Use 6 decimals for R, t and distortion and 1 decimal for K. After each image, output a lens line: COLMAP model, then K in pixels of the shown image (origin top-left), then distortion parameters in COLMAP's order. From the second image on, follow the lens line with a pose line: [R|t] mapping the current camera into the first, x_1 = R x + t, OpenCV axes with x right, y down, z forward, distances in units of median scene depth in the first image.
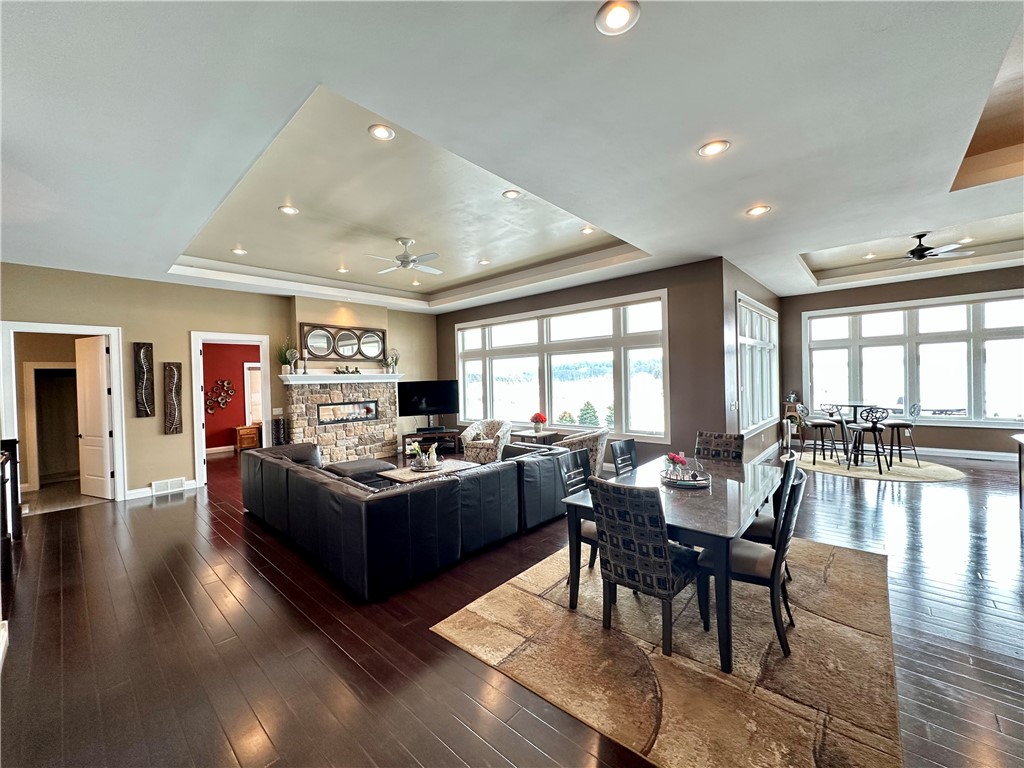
lens RADIAL K [[409.6, 0, 520.8], [0, 409.6, 381.5], [0, 0, 1]] dist [-0.000901, 0.000294]
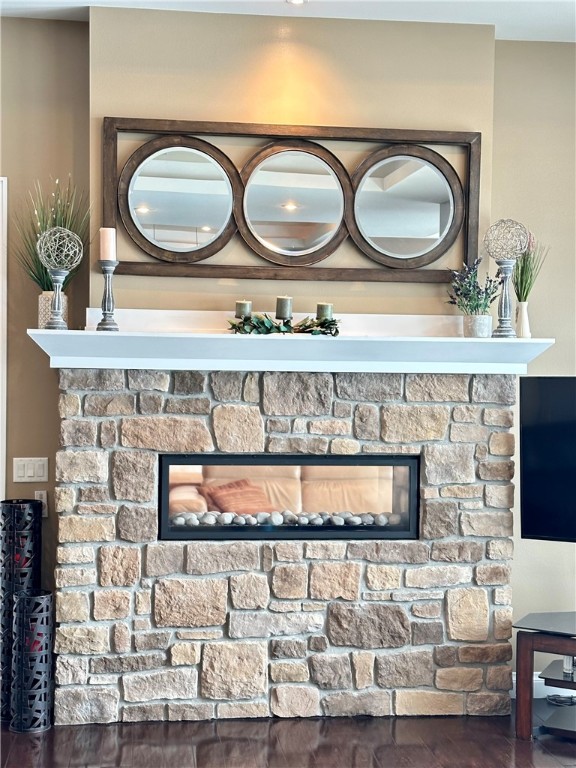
lens RADIAL K [[1180.9, 0, 288.7], [0, 1180.9, 385.0], [0, 0, 1]] dist [0.161400, 0.000000]
pose [[0.730589, 0.050410, -0.680955, 0.040419], [-0.035244, 0.998726, 0.036122, -0.014397], [0.681908, -0.002391, 0.731434, 0.553962]]
